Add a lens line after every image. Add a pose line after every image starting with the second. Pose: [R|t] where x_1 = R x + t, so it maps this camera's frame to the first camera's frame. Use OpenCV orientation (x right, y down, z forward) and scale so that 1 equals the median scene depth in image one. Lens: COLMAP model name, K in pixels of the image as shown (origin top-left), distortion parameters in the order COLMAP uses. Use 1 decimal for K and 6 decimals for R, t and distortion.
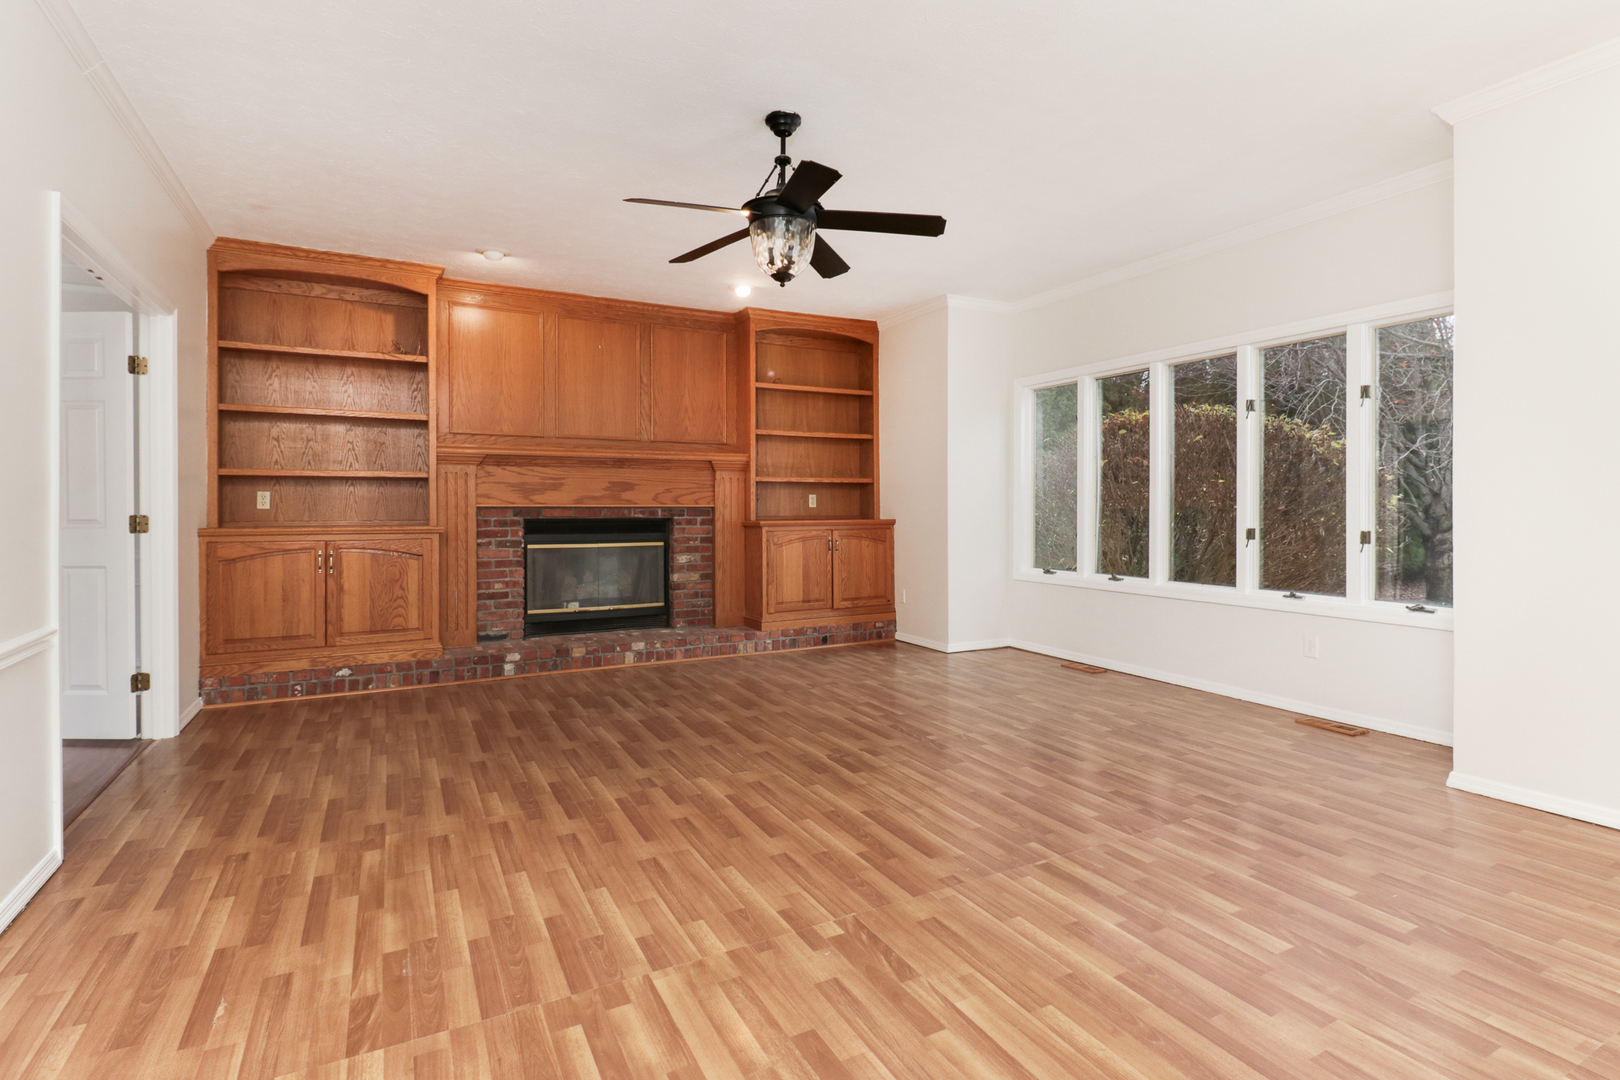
lens RADIAL K [[798.1, 0, 811.7], [0, 798.1, 510.3], [0, 0, 1]] dist [-0.004596, -0.002457]
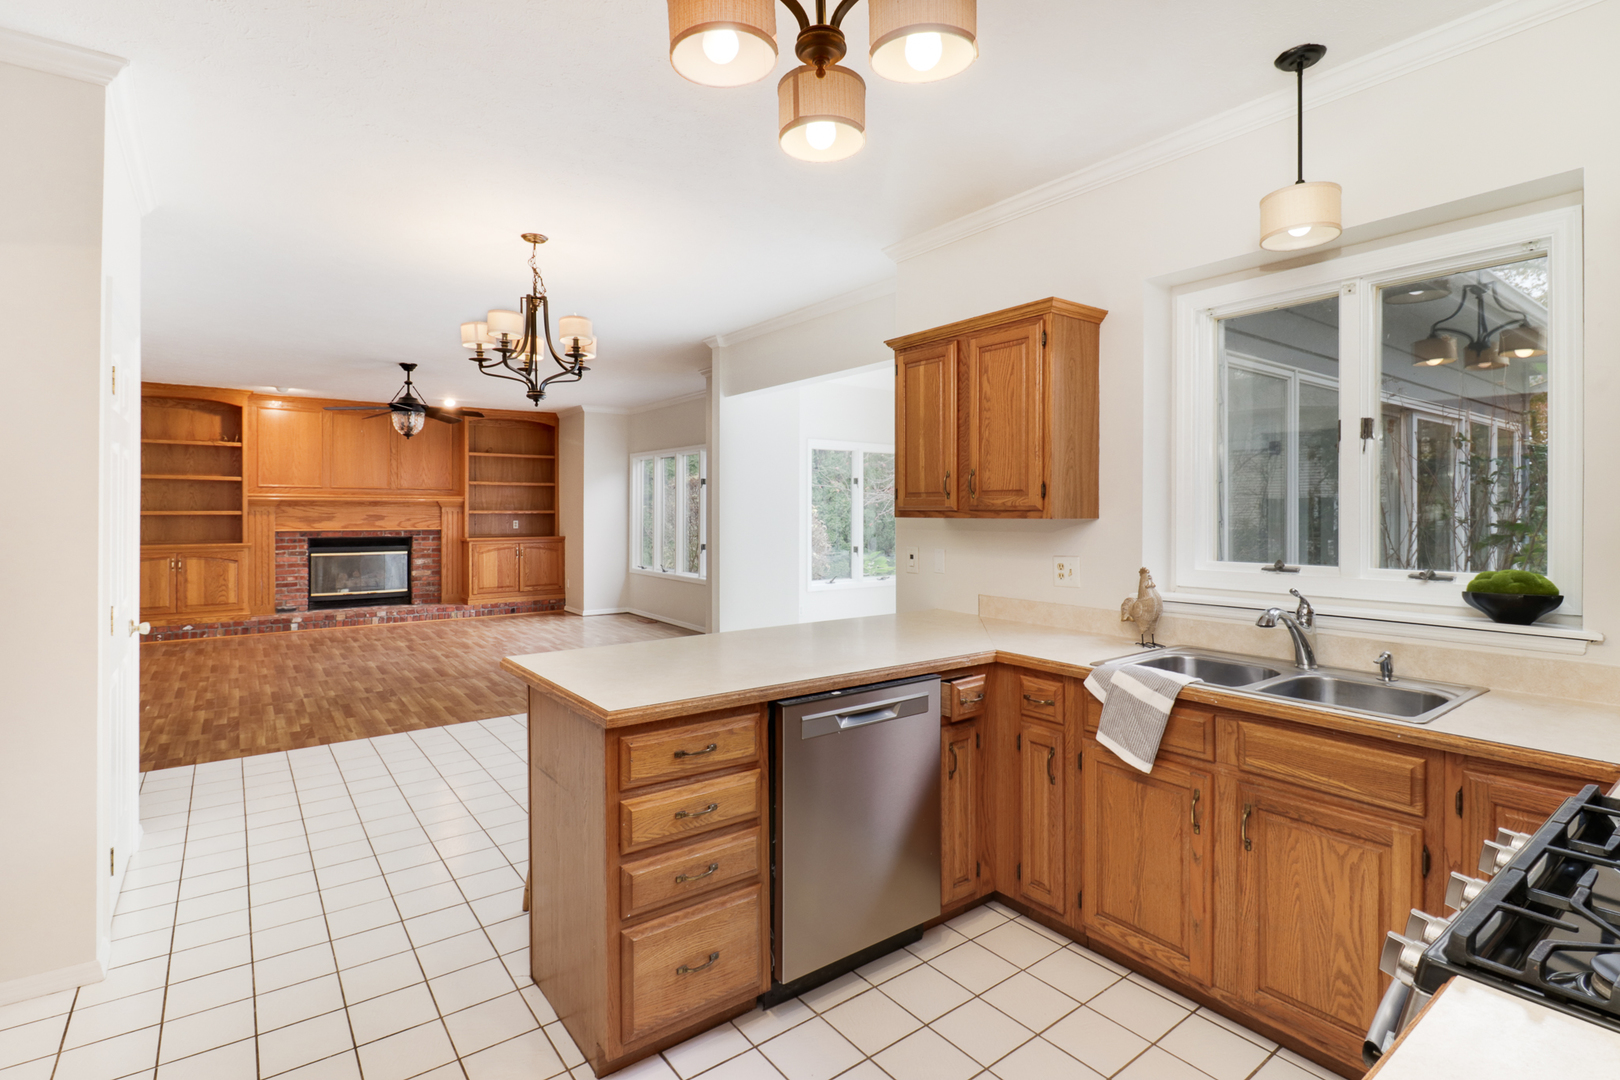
lens RADIAL K [[798.1, 0, 833.6], [0, 798.1, 513.7], [0, 0, 1]] dist [-0.004596, -0.002457]
pose [[0.987486, 0.002213, 0.157689, 0.463076], [-0.002723, 0.999992, 0.003018, -0.049034], [-0.157681, -0.003409, 0.987484, -0.815005]]
